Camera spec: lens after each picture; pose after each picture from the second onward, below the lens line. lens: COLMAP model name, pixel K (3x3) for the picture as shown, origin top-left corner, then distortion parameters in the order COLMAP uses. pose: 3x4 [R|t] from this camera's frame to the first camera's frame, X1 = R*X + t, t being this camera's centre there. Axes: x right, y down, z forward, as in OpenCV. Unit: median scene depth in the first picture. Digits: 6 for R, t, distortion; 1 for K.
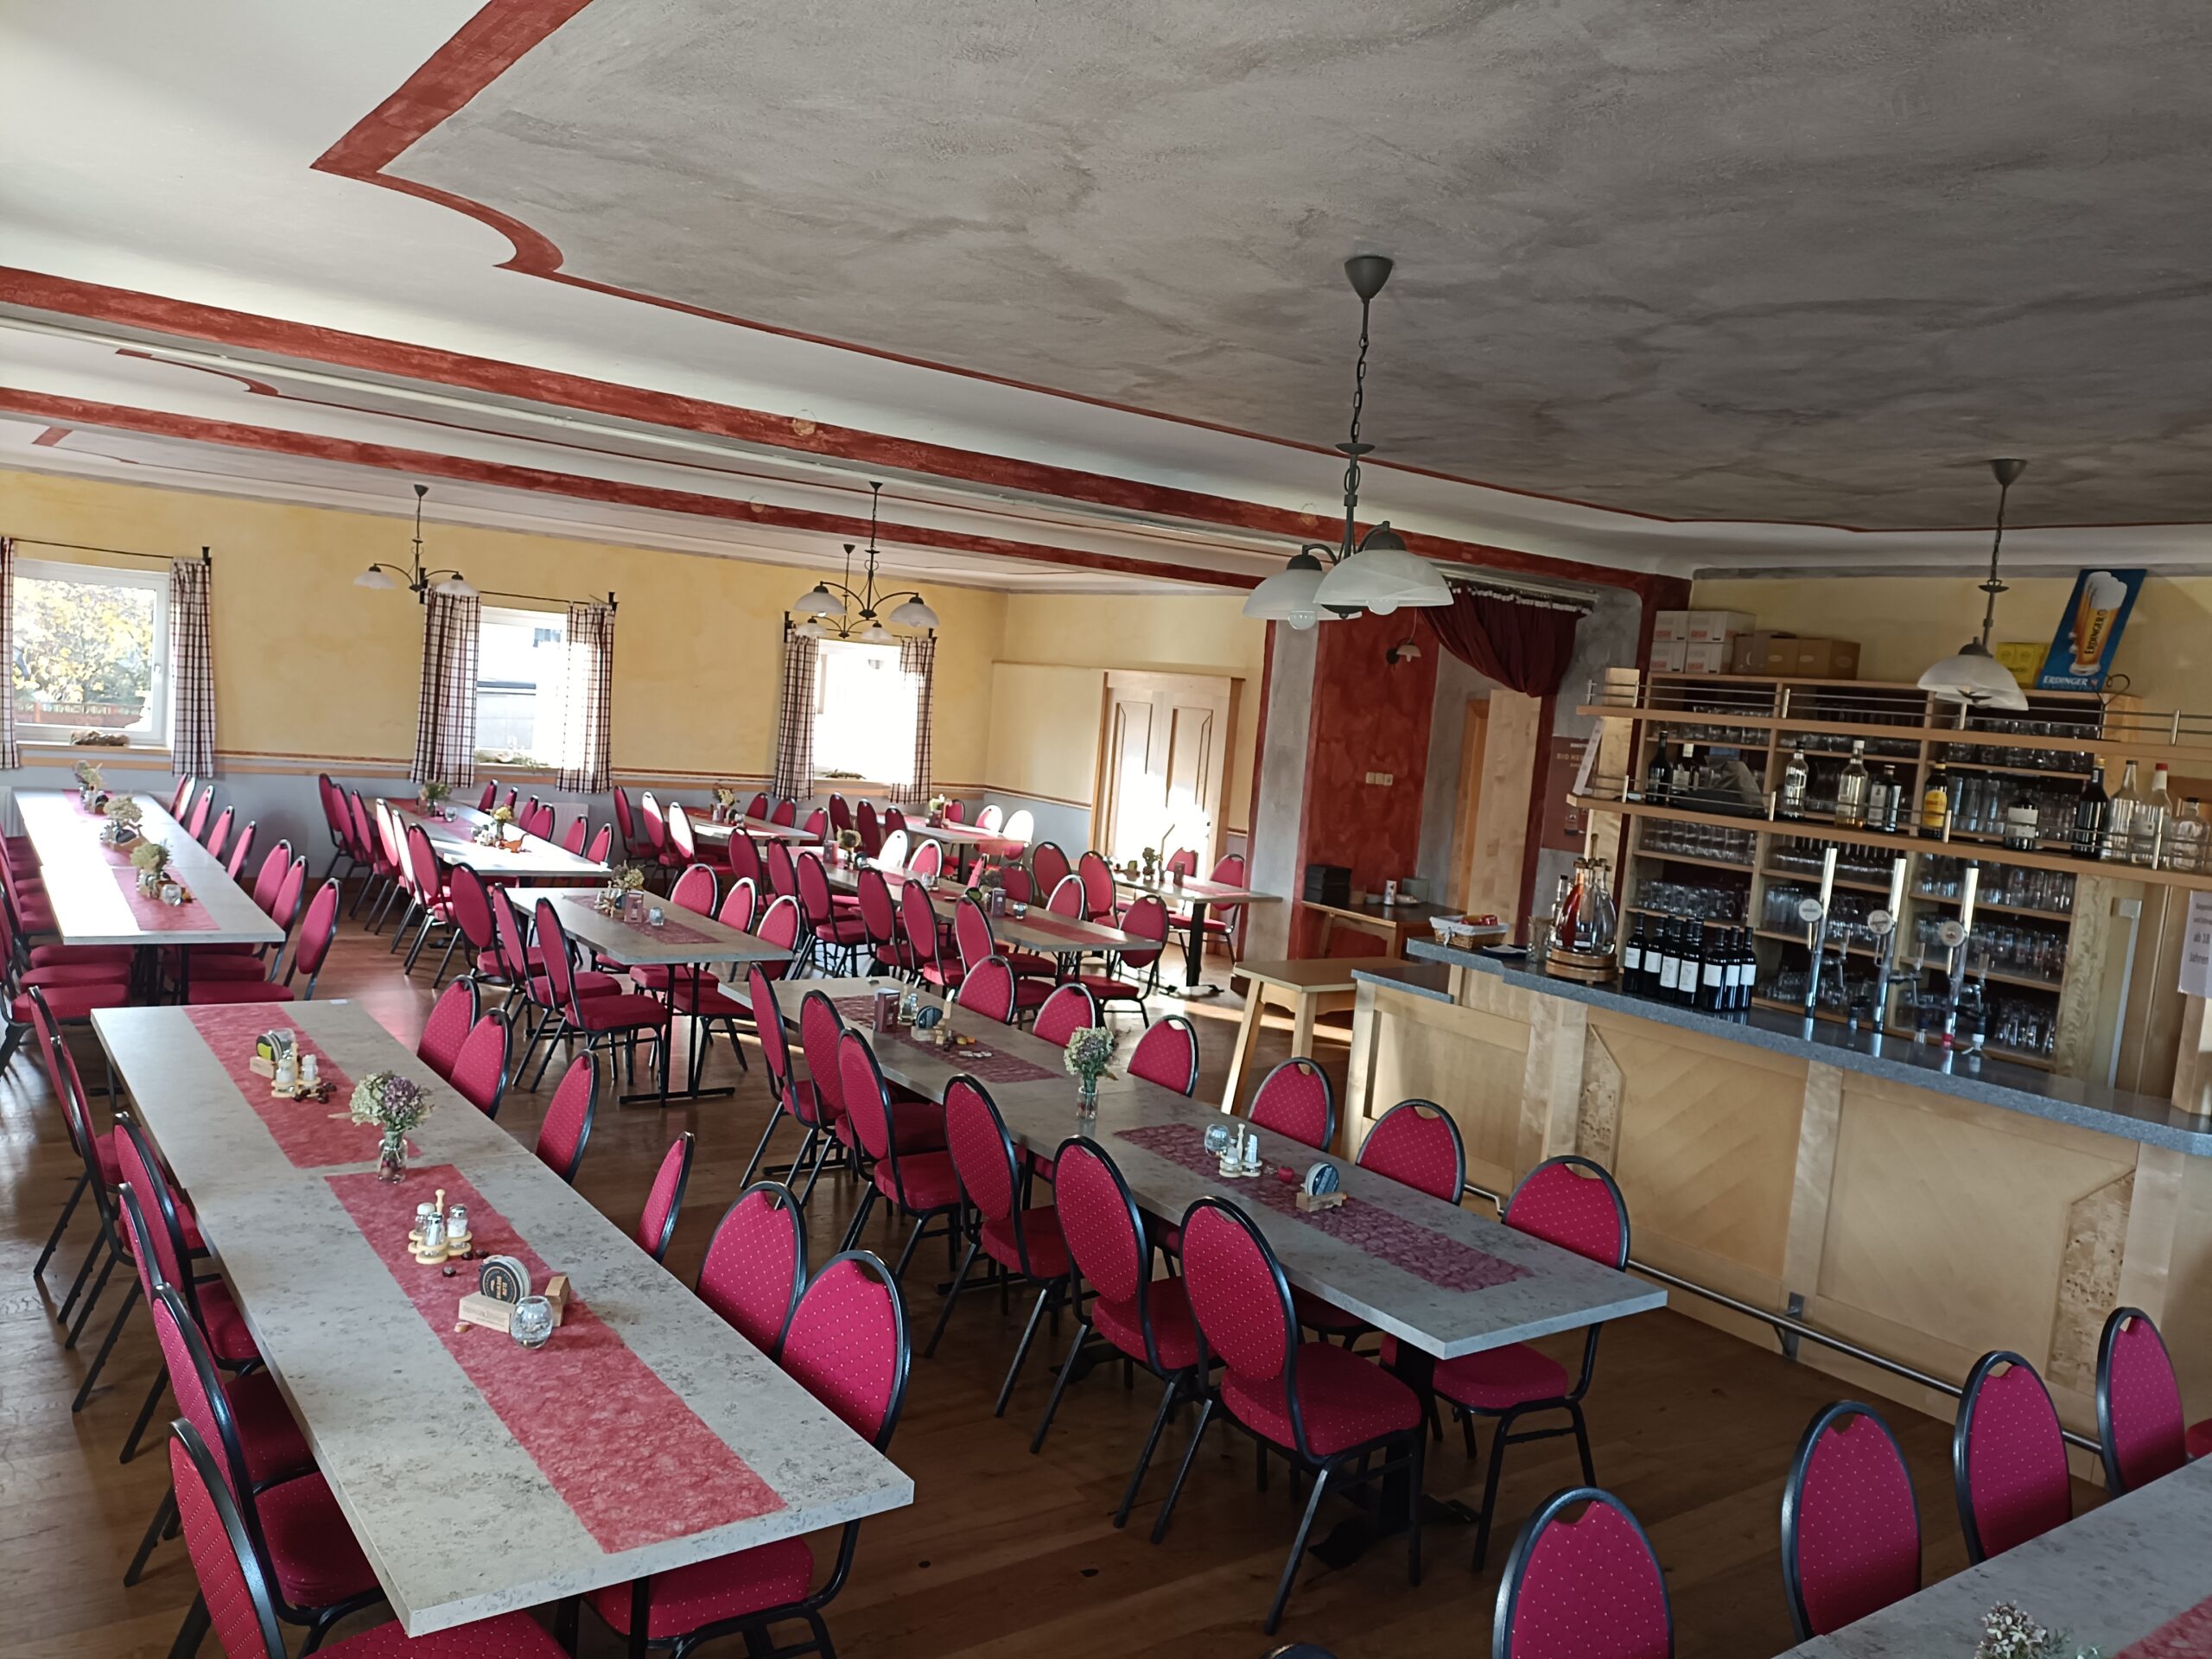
lens RADIAL K [[1624.3, 0, 1106.0], [0, 1624.3, 829.5], [0, 0, 1]] dist [0.058760, -0.072252]
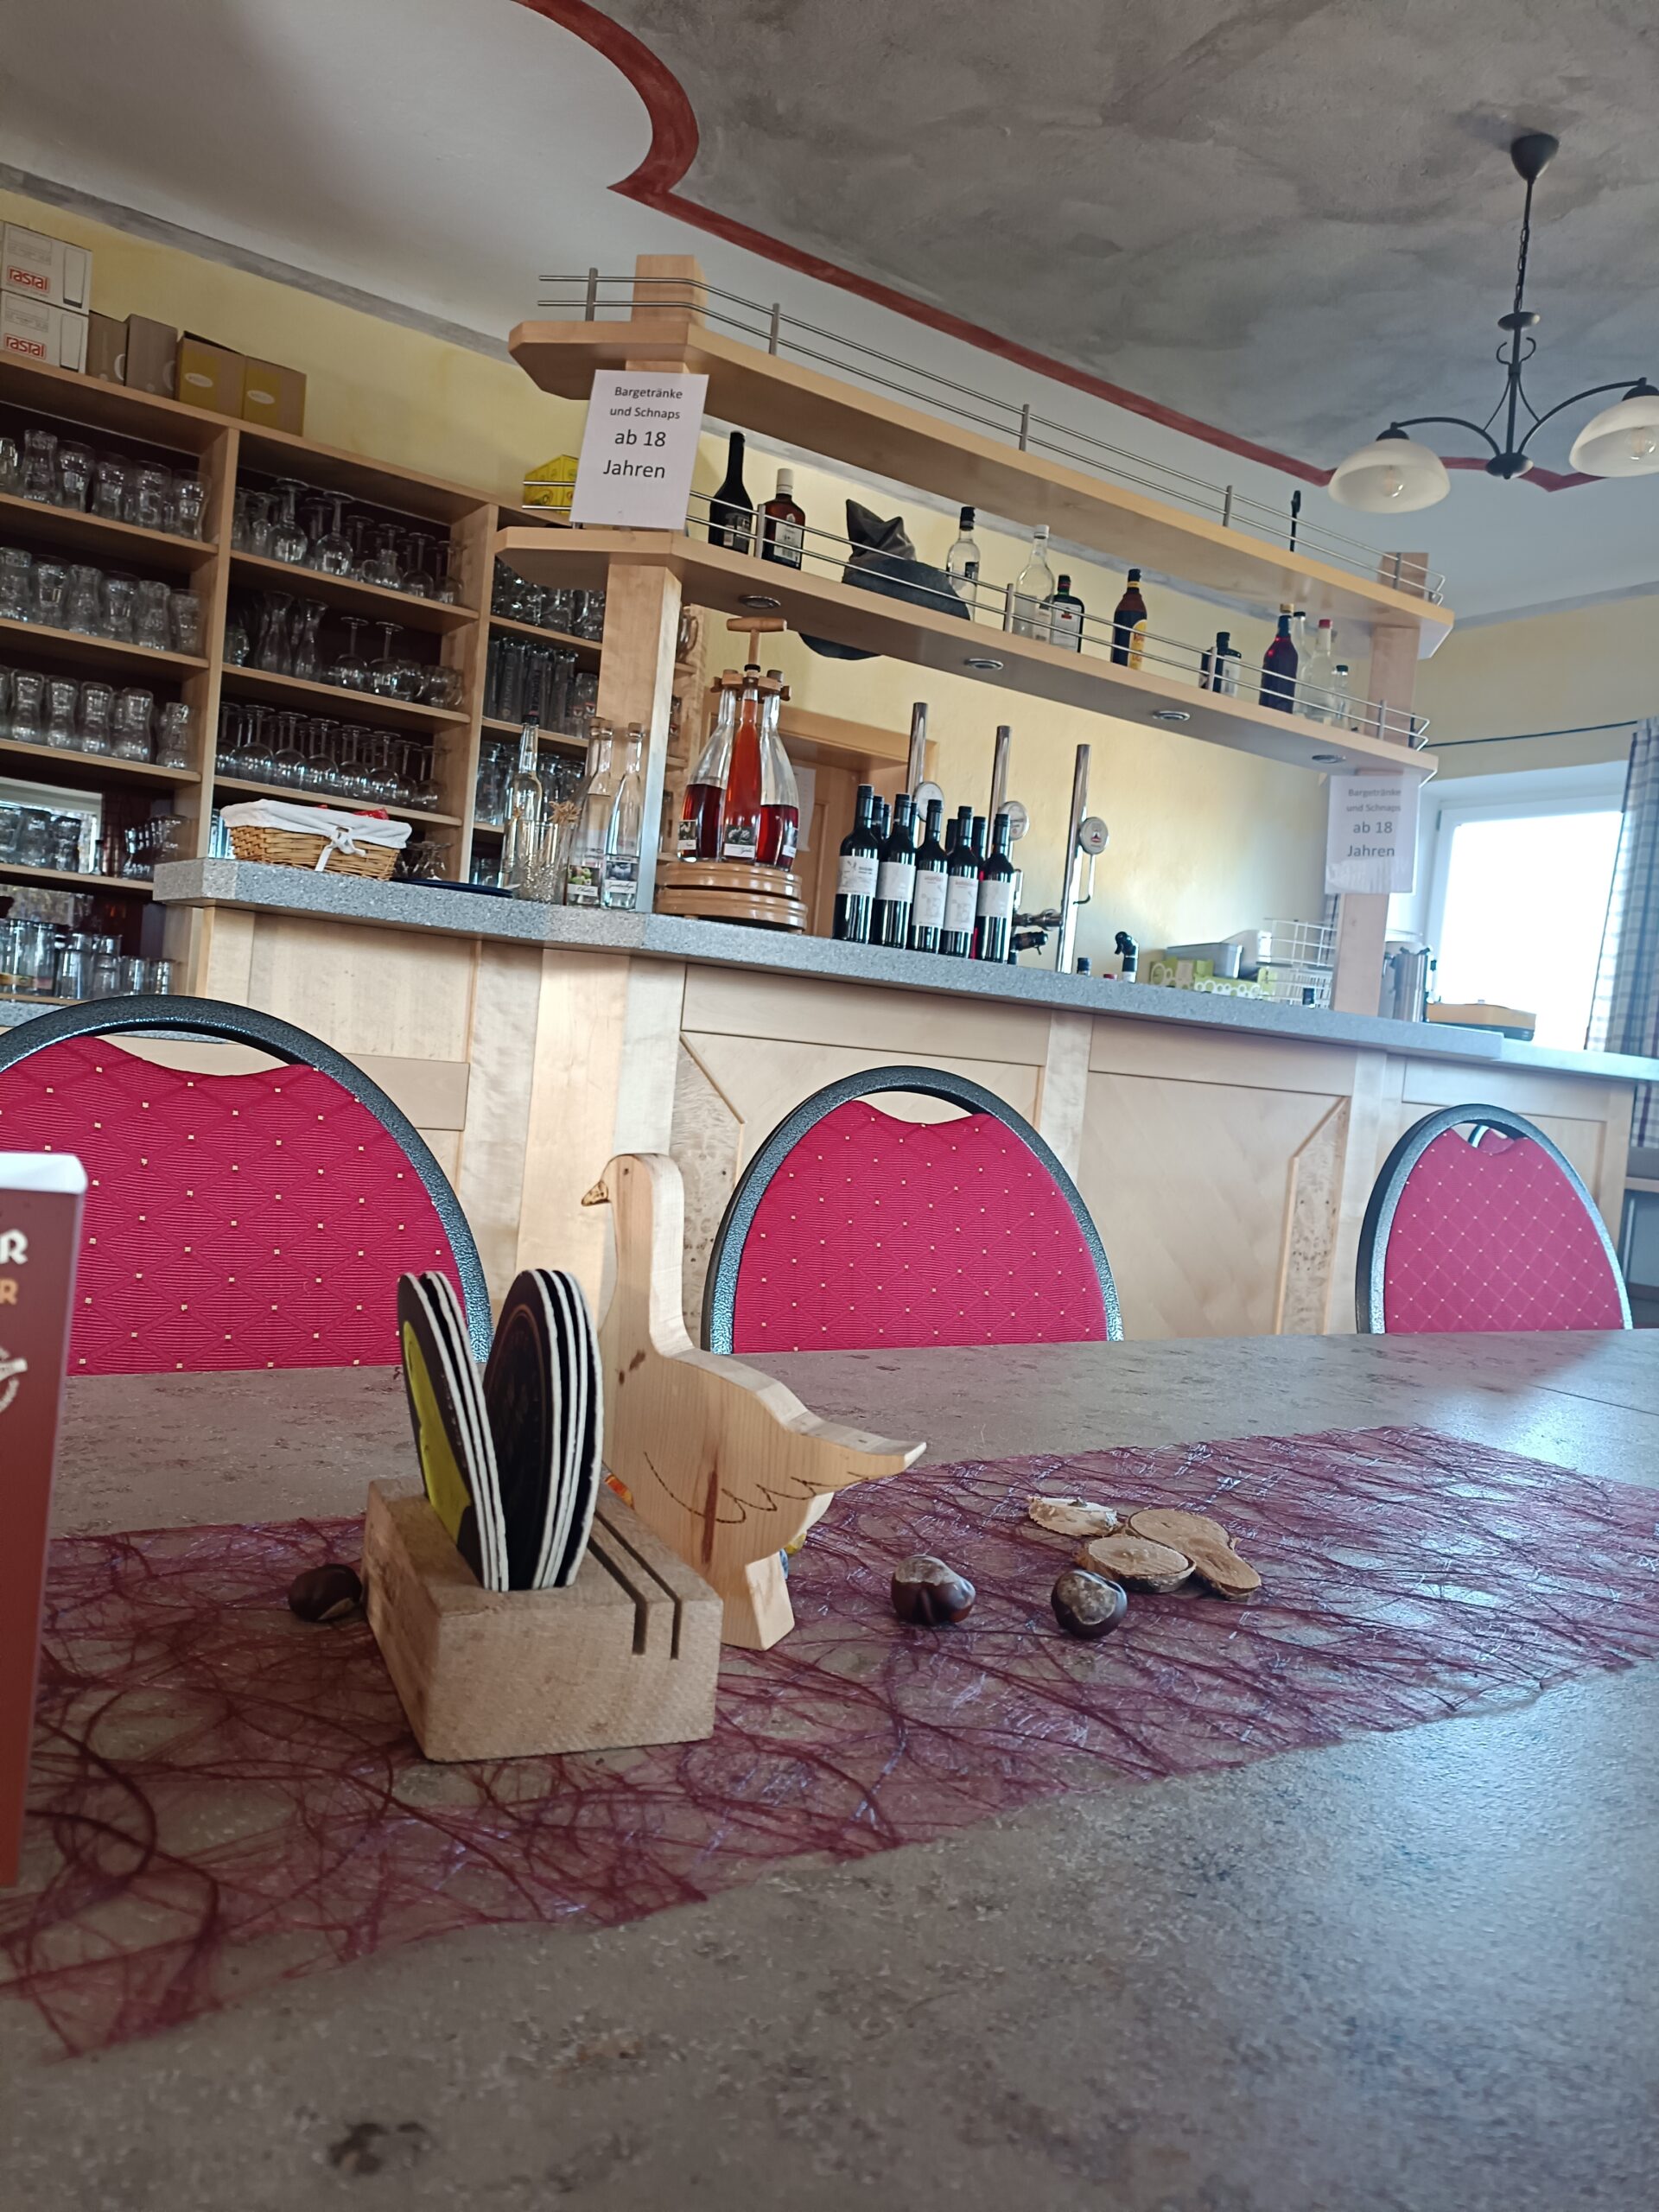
lens RADIAL K [[1636.6, 0, 818.9], [0, 1636.6, 1098.2], [0, 0, 1]] dist [0.044075, -0.038892]
pose [[0.048143, -0.105787, 0.993223, -0.152366], [-0.002152, 0.994362, 0.106013, 0.075160], [-0.998838, -0.007241, 0.047643, 0.798217]]
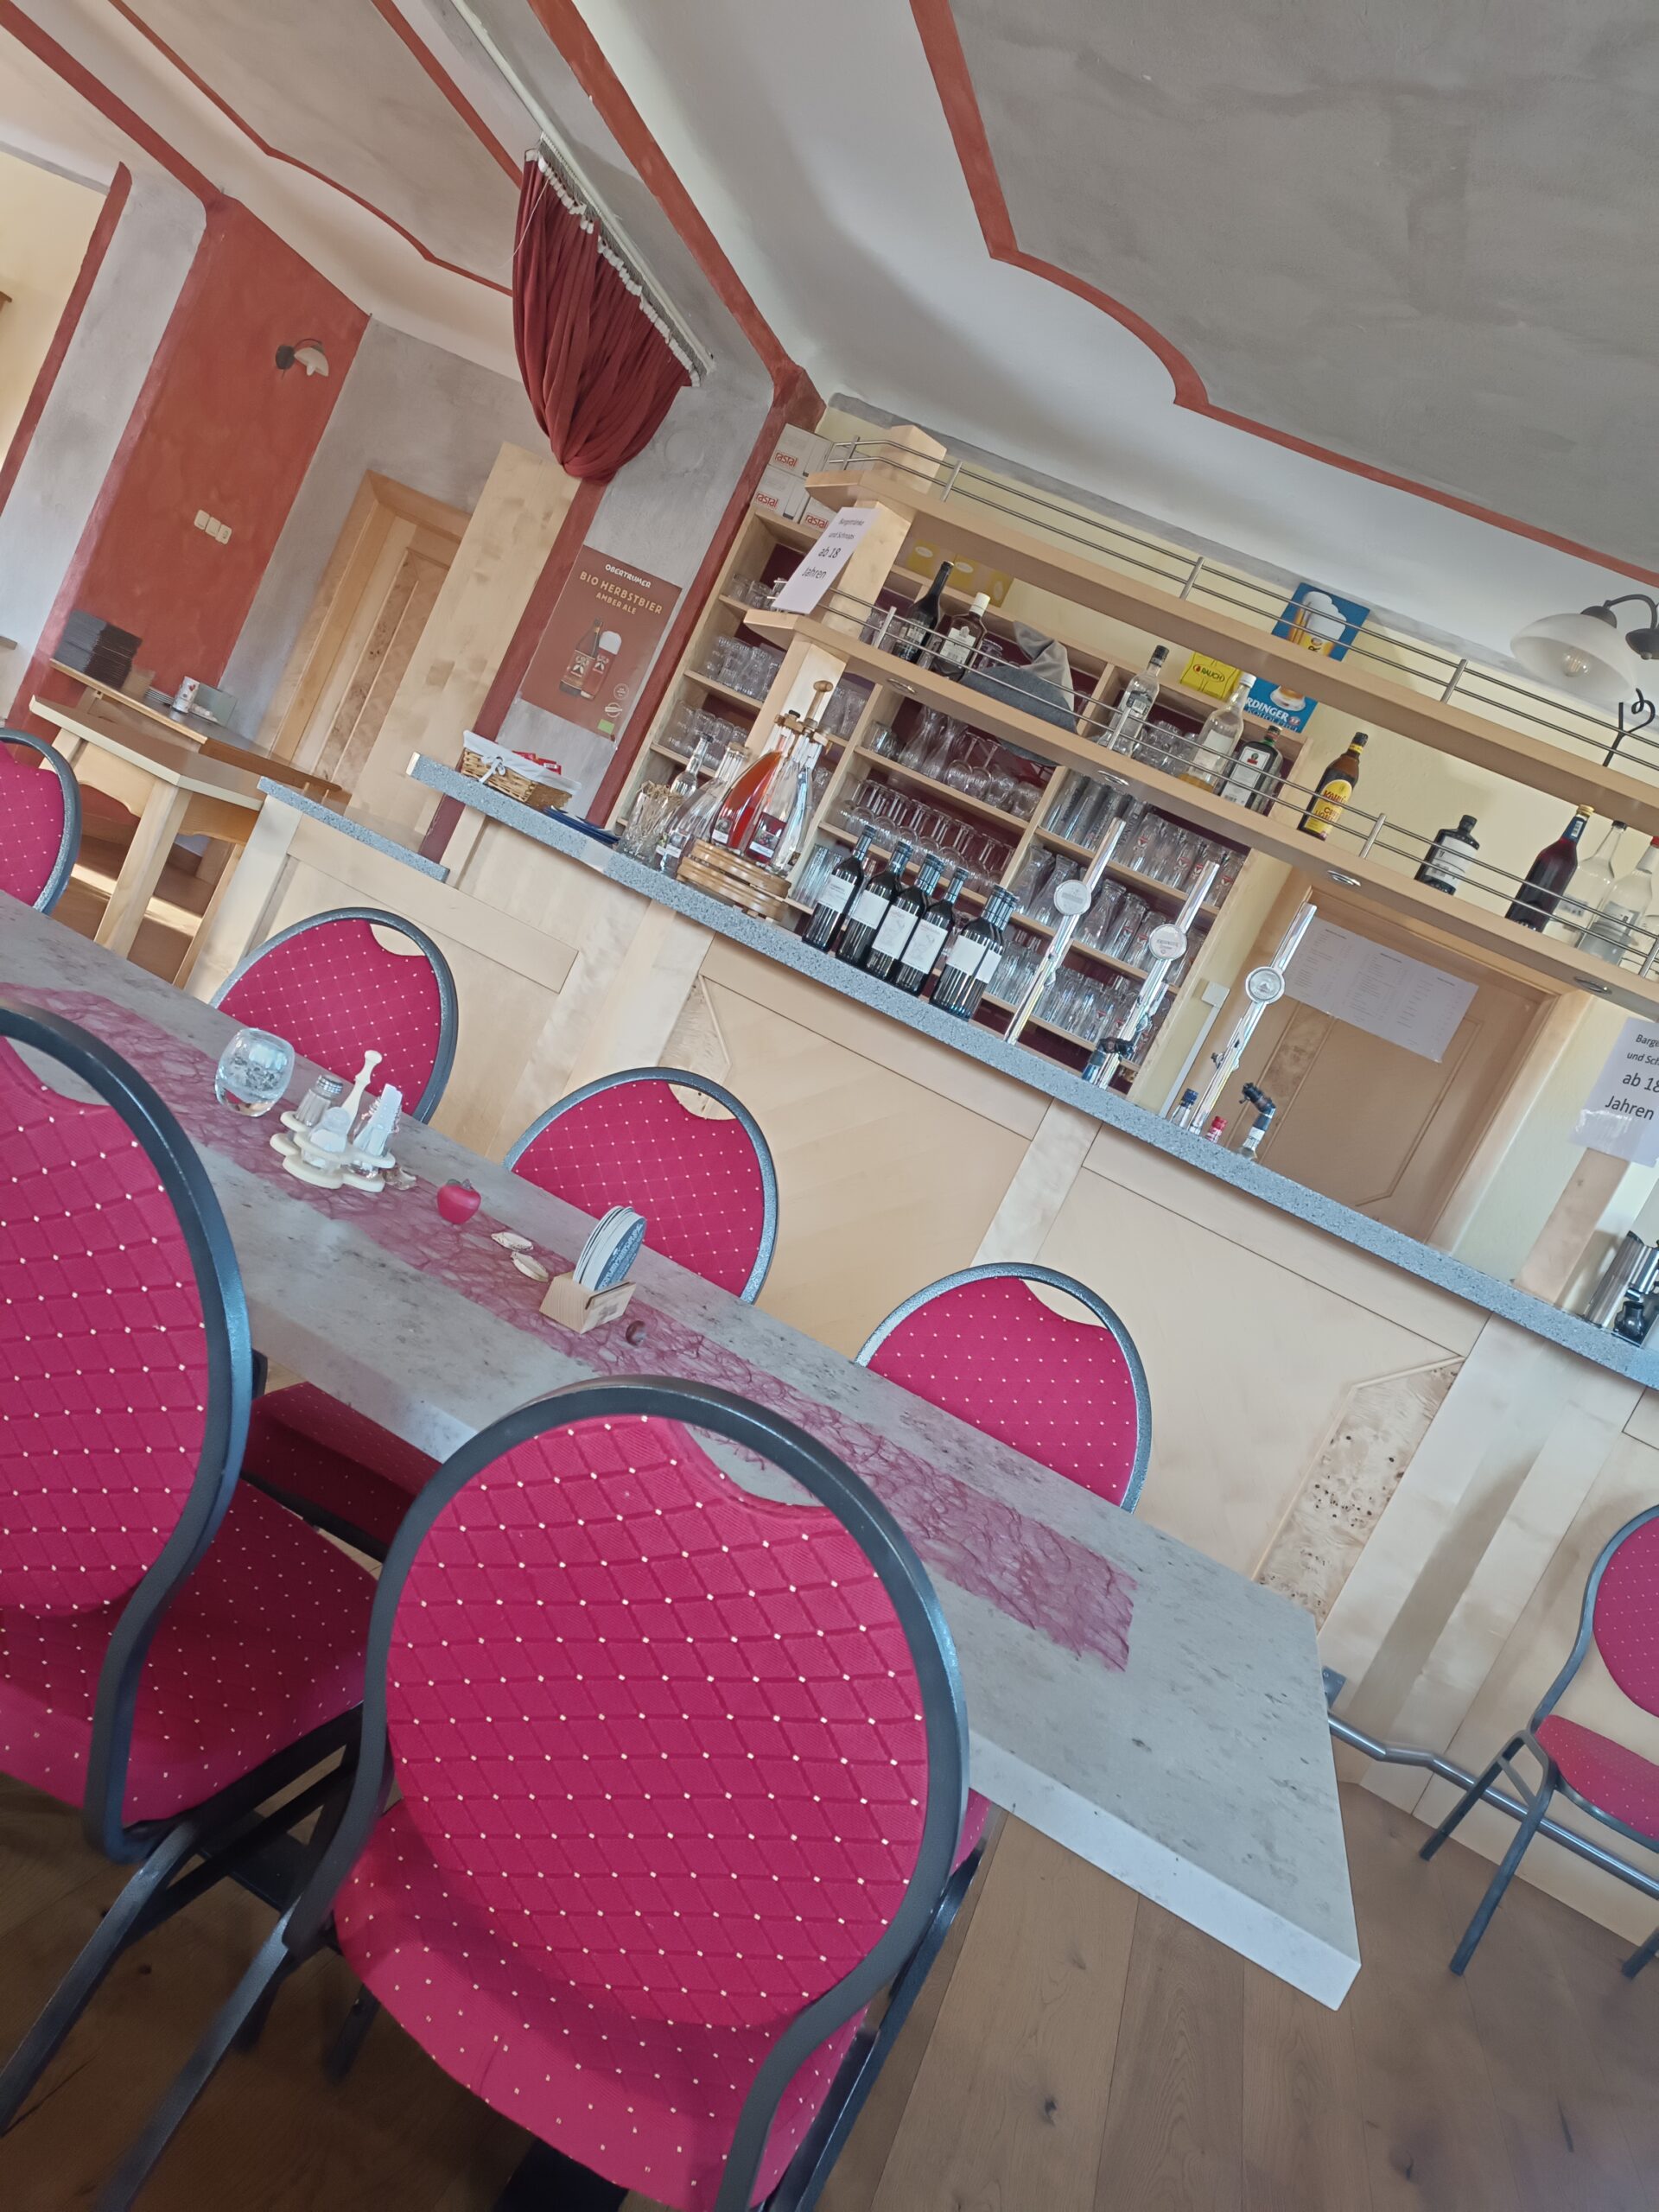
lens RADIAL K [[1624.3, 0, 820.2], [0, 1624.3, 1098.5], [0, 0, 1]] dist [0.058760, -0.072252]
pose [[0.749590, 0.193165, 0.633089, -0.044795], [-0.319058, 0.943461, 0.089906, 0.079112], [-0.579928, -0.269385, 0.768840, 0.412367]]
